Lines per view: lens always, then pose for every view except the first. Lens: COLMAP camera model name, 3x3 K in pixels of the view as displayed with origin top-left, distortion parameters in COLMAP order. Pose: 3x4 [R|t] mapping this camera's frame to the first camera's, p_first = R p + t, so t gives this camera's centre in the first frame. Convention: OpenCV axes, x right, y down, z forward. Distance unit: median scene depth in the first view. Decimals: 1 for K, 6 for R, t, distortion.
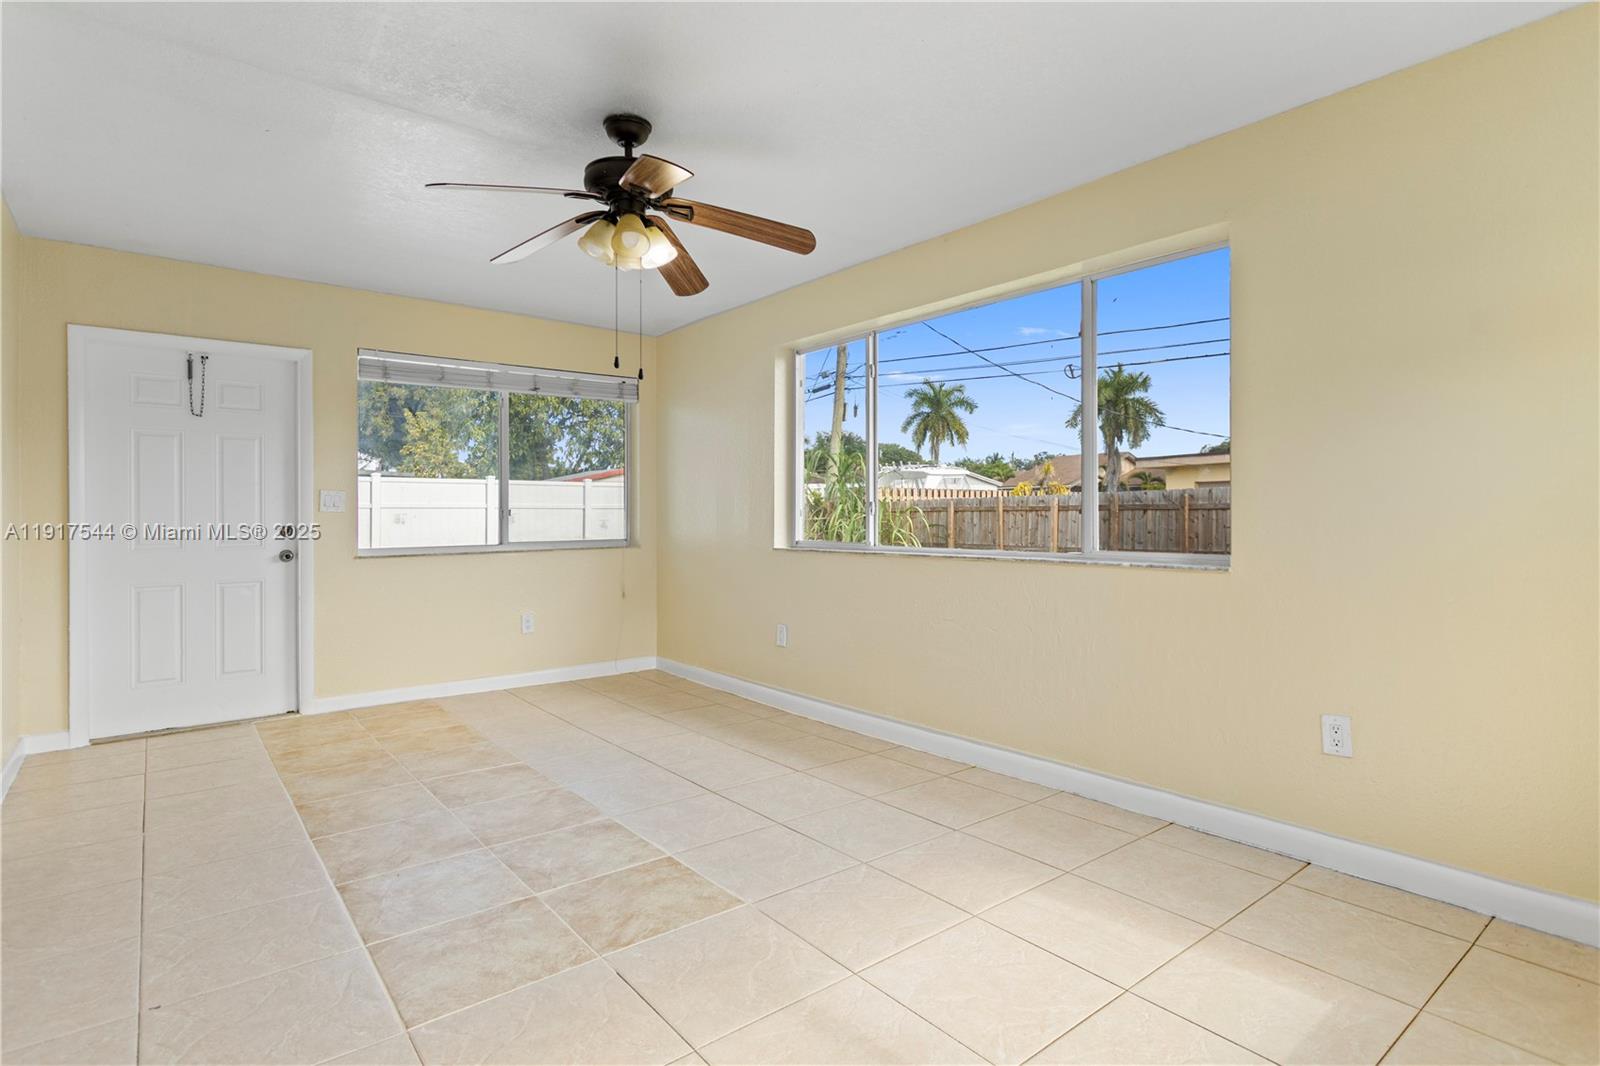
lens RADIAL K [[808.6, 0, 800.3], [0, 808.6, 513.3], [0, 0, 1]] dist [0.006988, 0.000991]
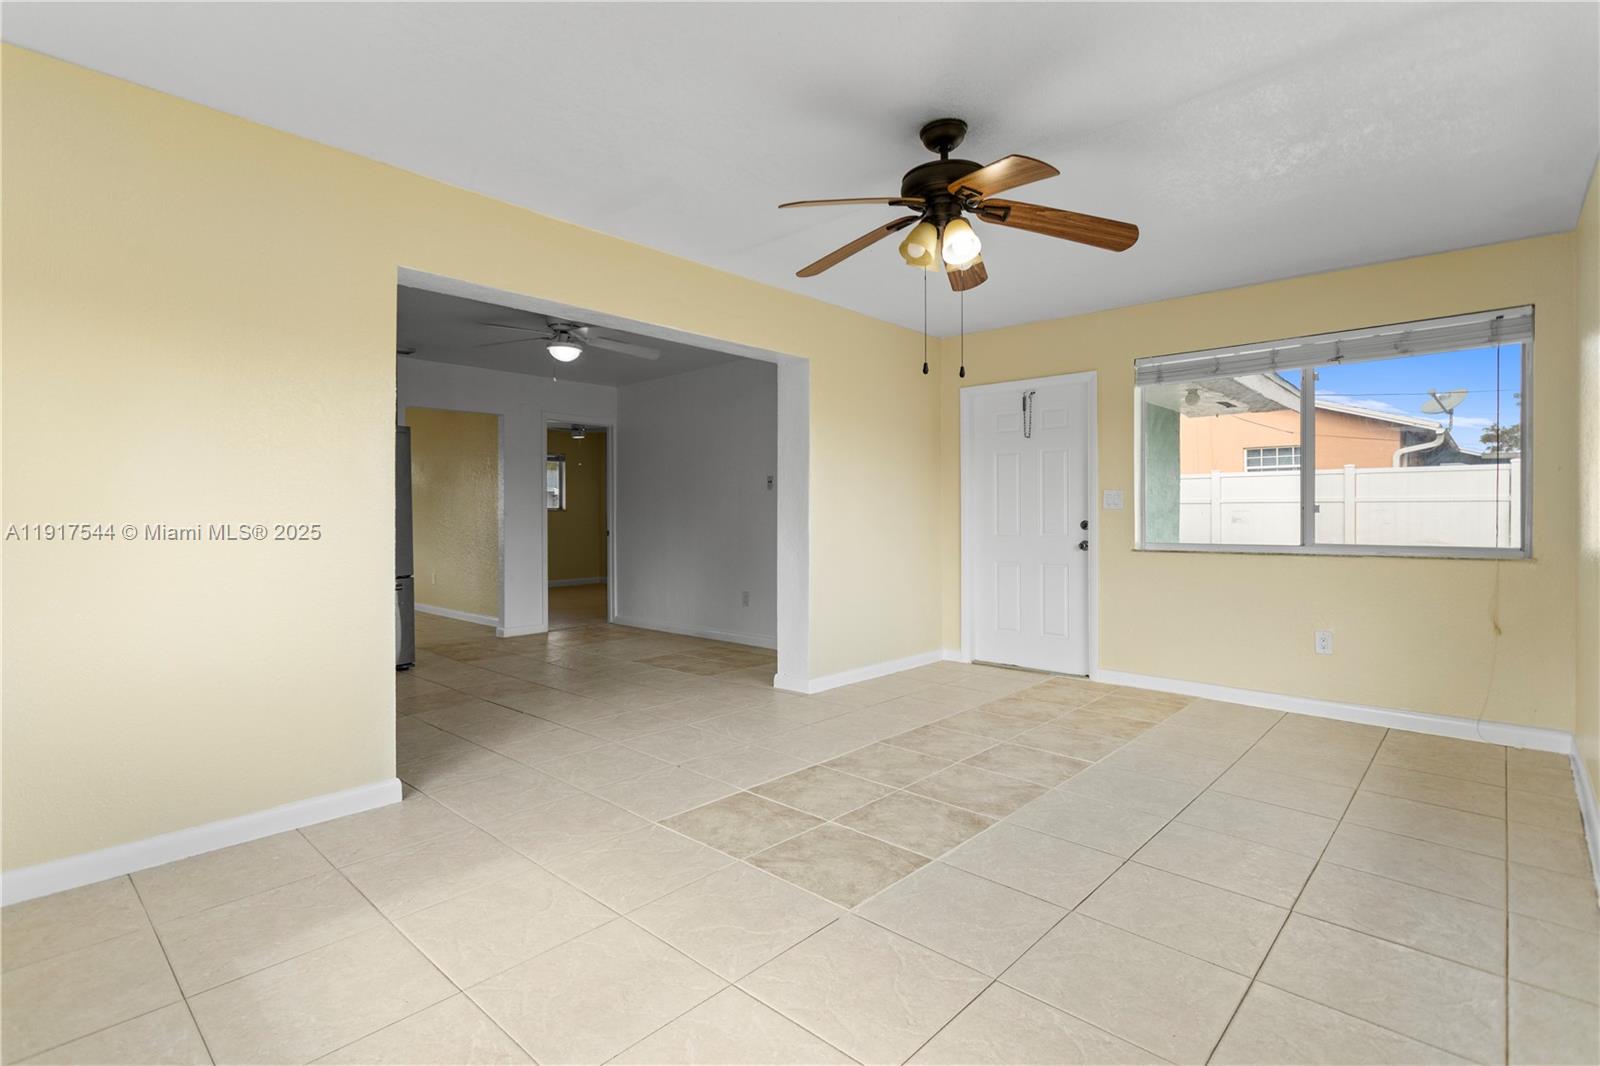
lens RADIAL K [[763.4, 0, 787.9], [0, 763.4, 515.2], [0, 0, 1]] dist [0.002676, 0.000421]
pose [[0.146985, 0.007781, -0.989108, 0.544467], [0.003147, 0.999960, 0.008334, -0.004428], [0.989134, -0.004337, 0.146955, 0.513092]]
